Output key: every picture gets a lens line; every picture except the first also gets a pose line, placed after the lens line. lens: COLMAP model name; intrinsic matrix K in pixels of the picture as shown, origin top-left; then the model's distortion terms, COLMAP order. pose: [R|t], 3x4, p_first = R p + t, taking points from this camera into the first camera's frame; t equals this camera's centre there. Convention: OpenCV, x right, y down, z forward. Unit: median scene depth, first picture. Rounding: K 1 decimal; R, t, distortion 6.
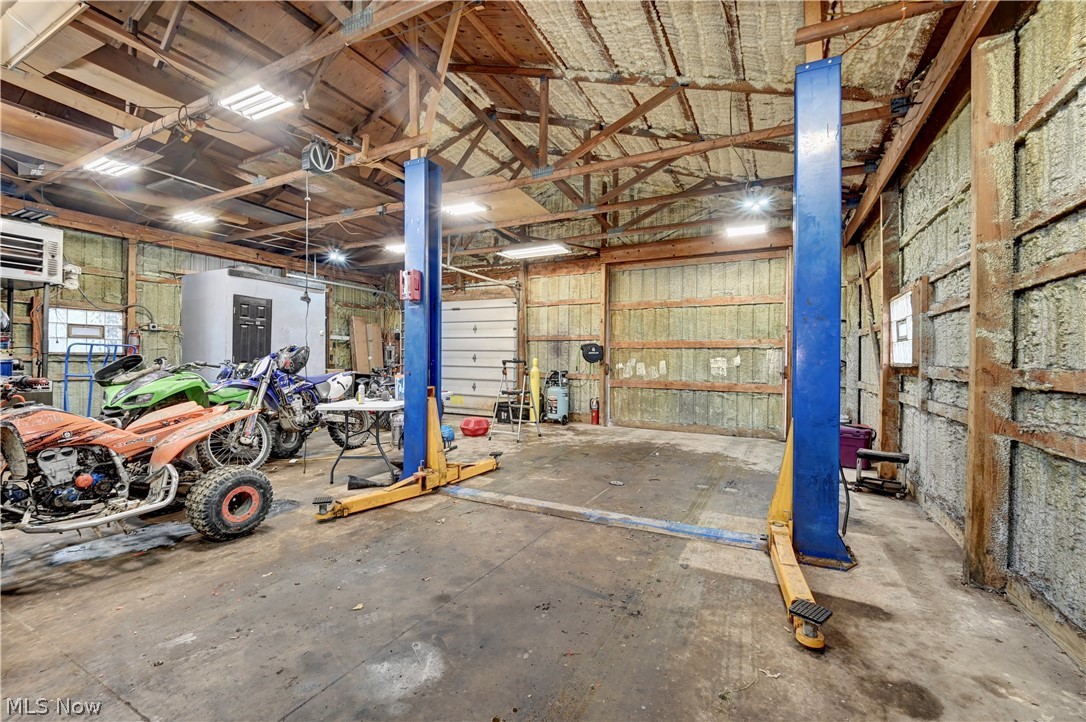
lens RADIAL K [[444.5, 0, 548.1], [0, 444.5, 363.0], [0, 0, 1]] dist [0.001137, -0.009562]
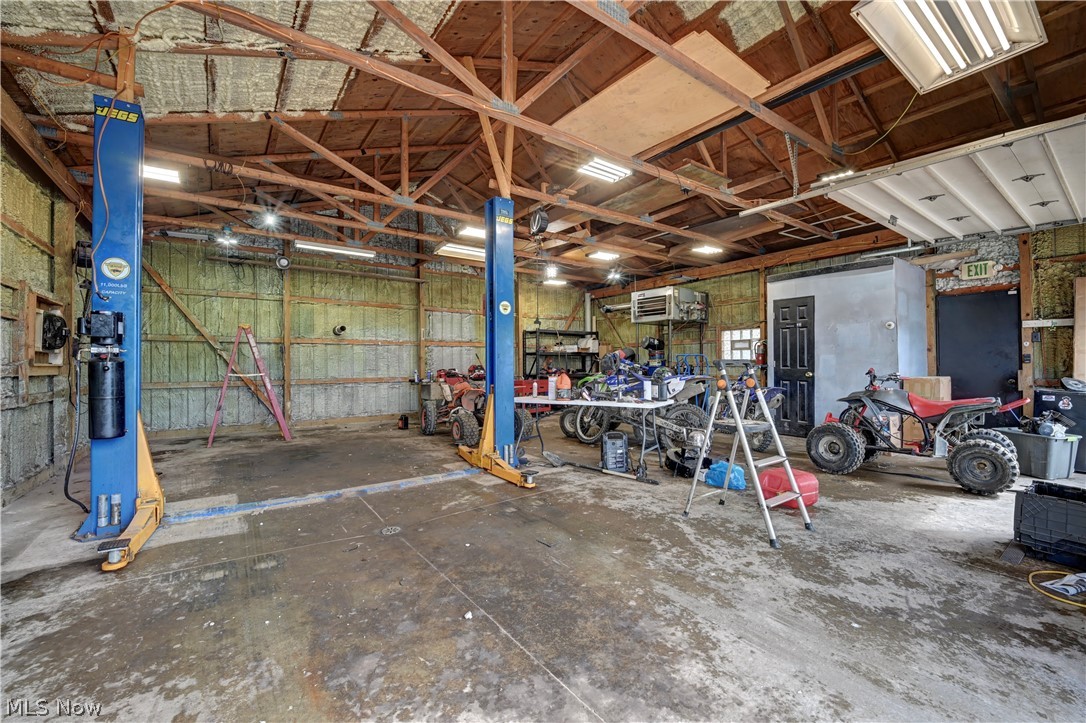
lens RADIAL K [[444.5, 0, 548.1], [0, 444.5, 363.5], [0, 0, 1]] dist [0.001137, -0.009562]
pose [[-0.447748, -0.008402, -0.894120, 0.717102], [-0.007580, 0.999956, -0.005601, -0.000585], [0.894128, 0.004270, -0.447792, 1.607483]]
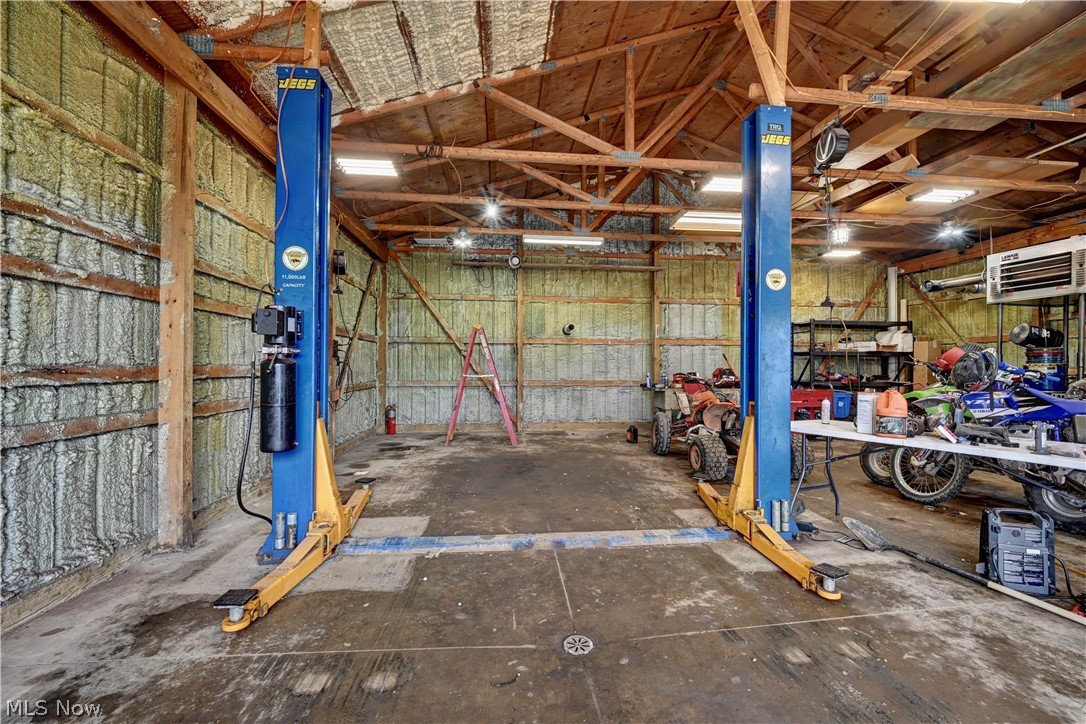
lens RADIAL K [[444.5, 0, 548.1], [0, 444.5, 364.0], [0, 0, 1]] dist [0.001137, -0.009562]
pose [[-0.839241, -0.014467, -0.543567, 0.437824], [-0.018048, 0.999836, 0.001255, -0.008754], [0.543459, 0.010864, -0.839365, 1.396548]]
